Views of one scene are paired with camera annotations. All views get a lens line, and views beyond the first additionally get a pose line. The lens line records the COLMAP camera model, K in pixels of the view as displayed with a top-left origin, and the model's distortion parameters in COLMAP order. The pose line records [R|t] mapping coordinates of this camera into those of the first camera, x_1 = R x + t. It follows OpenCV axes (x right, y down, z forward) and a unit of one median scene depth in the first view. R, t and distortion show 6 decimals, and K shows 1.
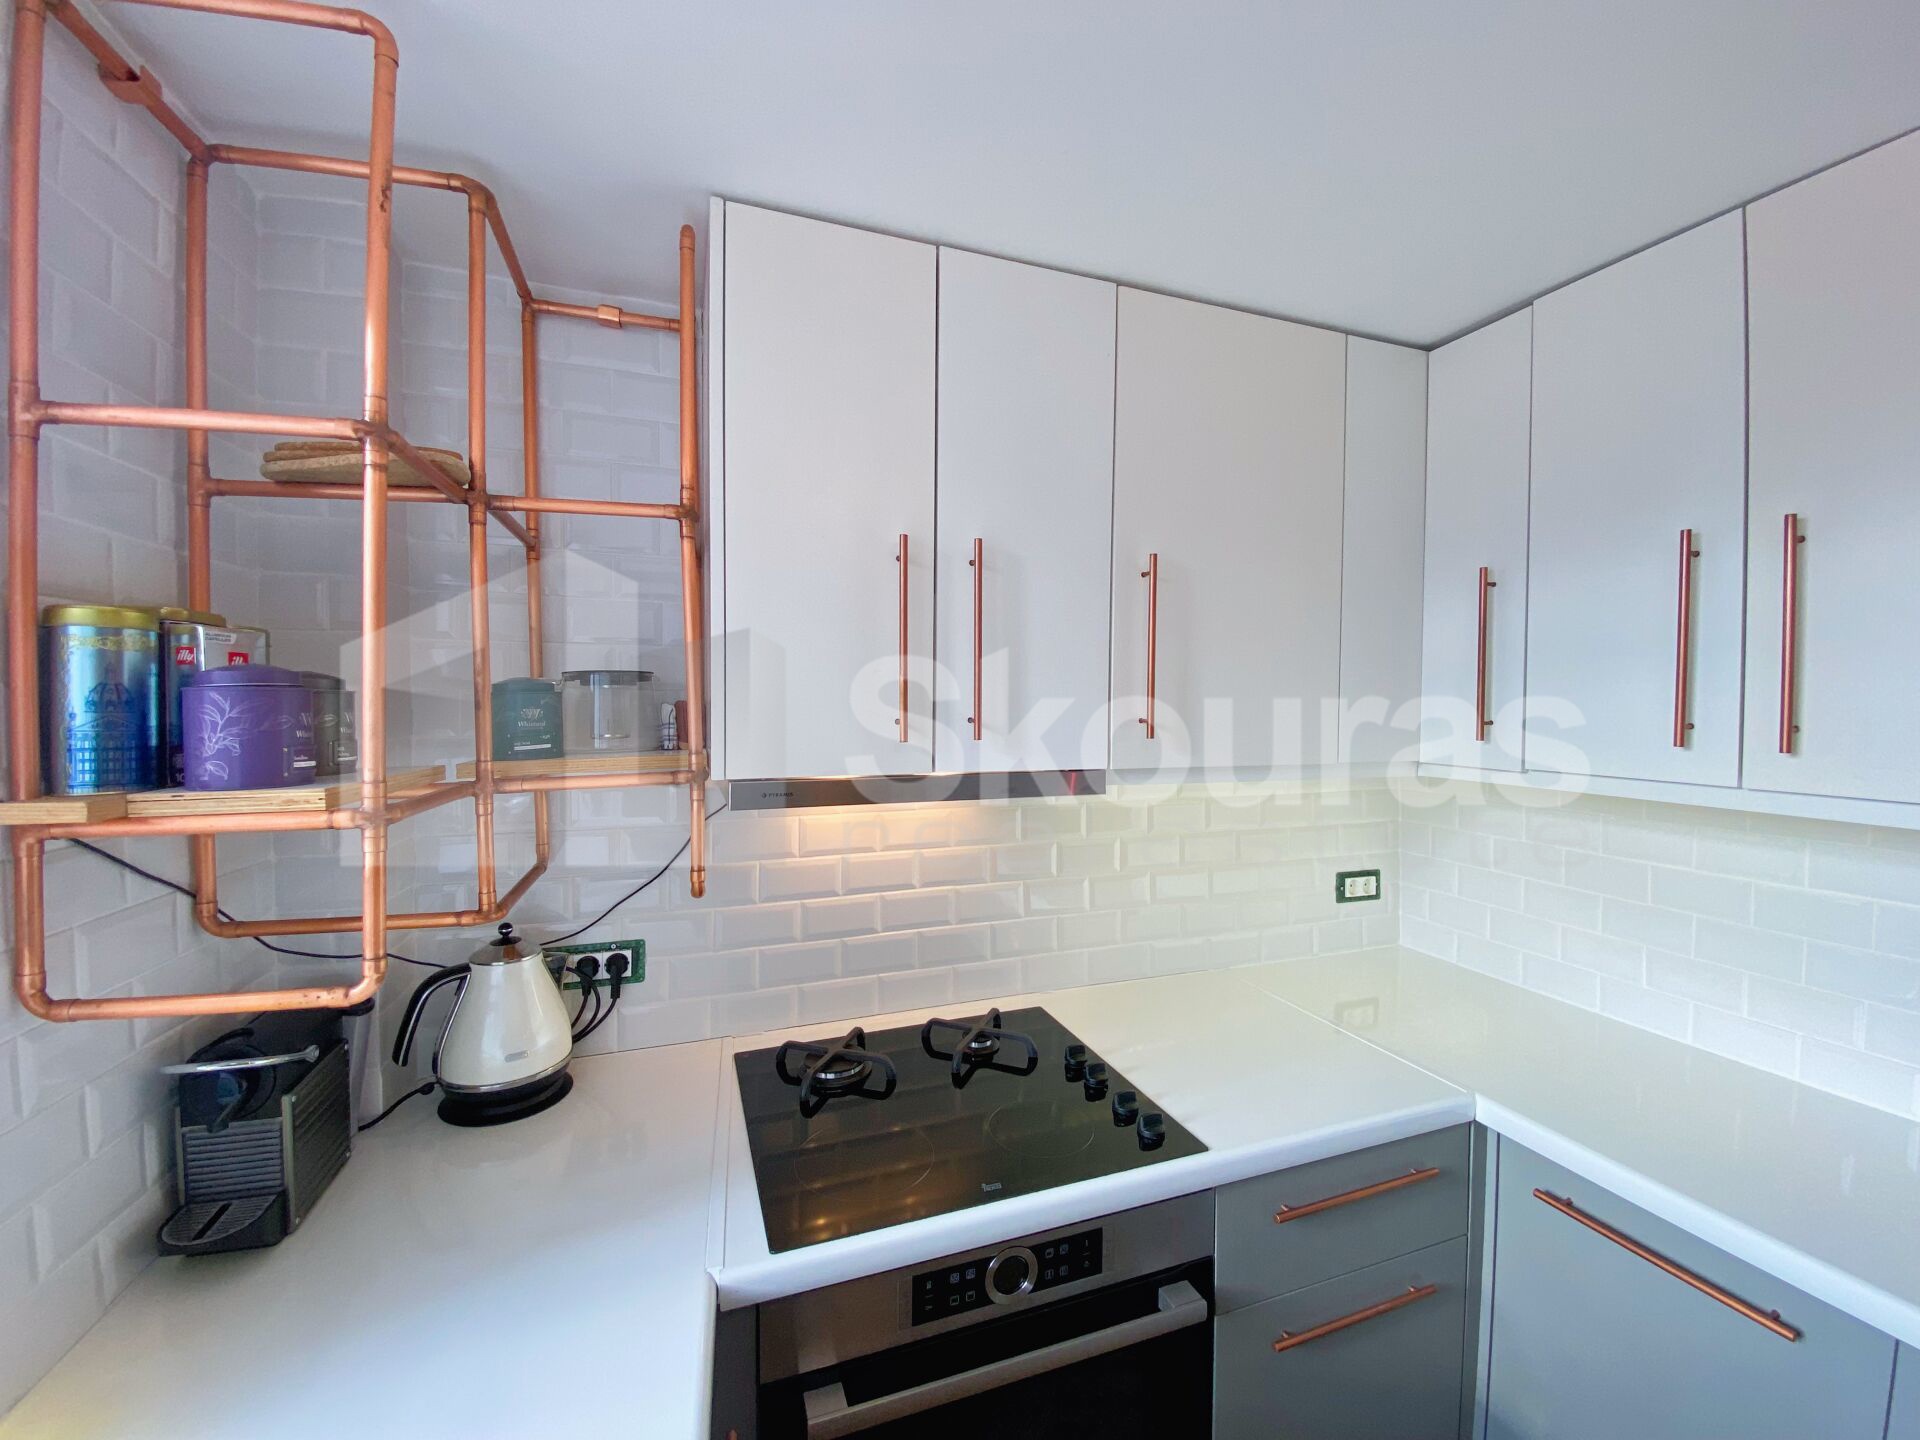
lens RADIAL K [[762.5, 0, 965.8], [0, 762.5, 711.5], [0, 0, 1]] dist [-0.022054, -0.000095]
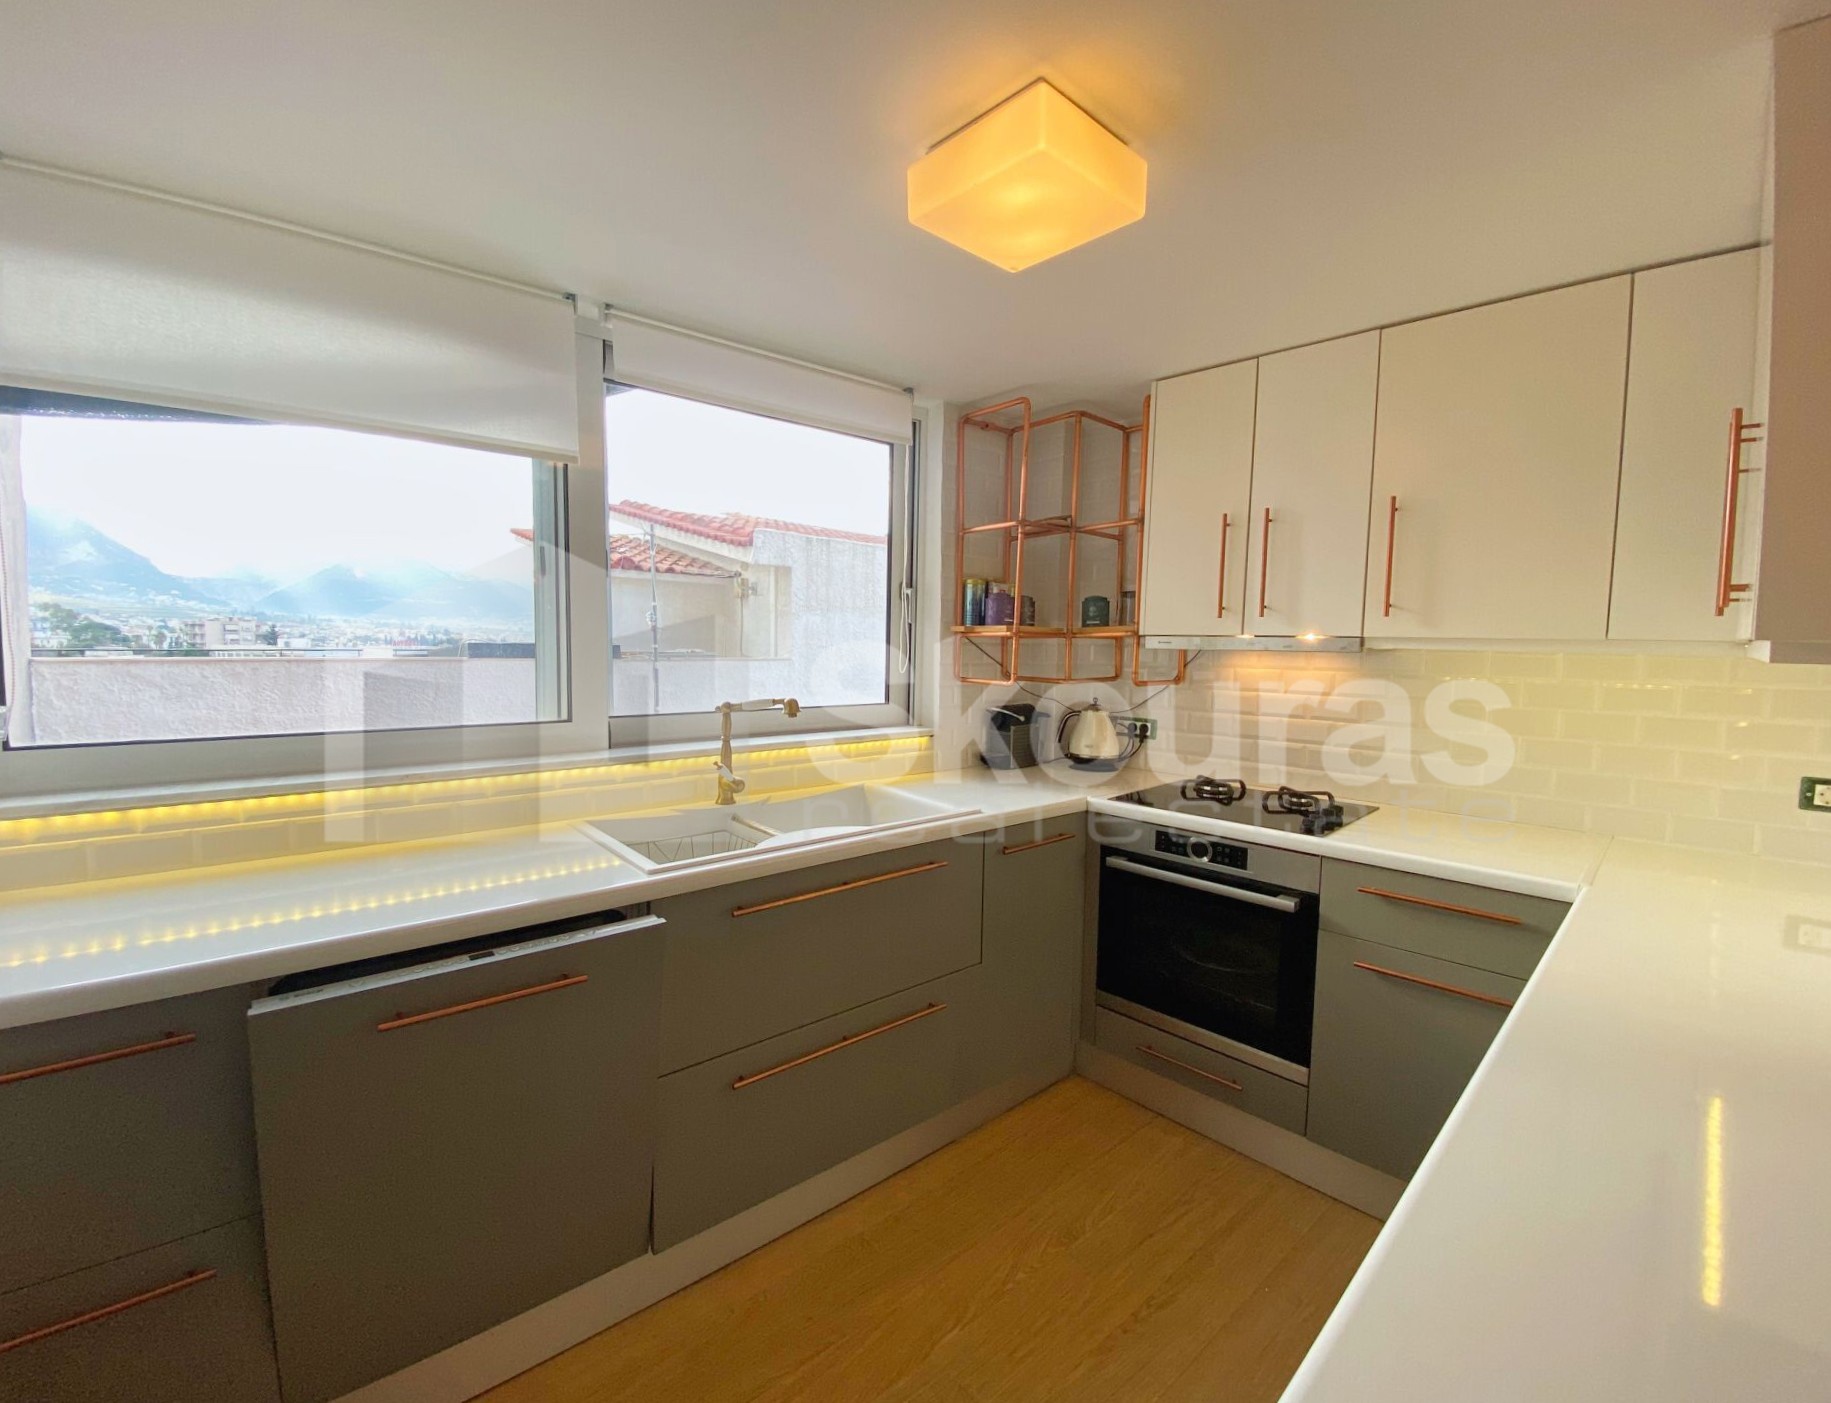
lens RADIAL K [[815.1, 0, 880.7], [0, 815.1, 696.6], [0, 0, 1]] dist [0.065410, -0.000135]
pose [[0.412293, 0.082344, -0.907323, 1.649621], [-0.023666, 0.996539, 0.079687, 0.093289], [0.910744, -0.011382, 0.412814, -0.790458]]
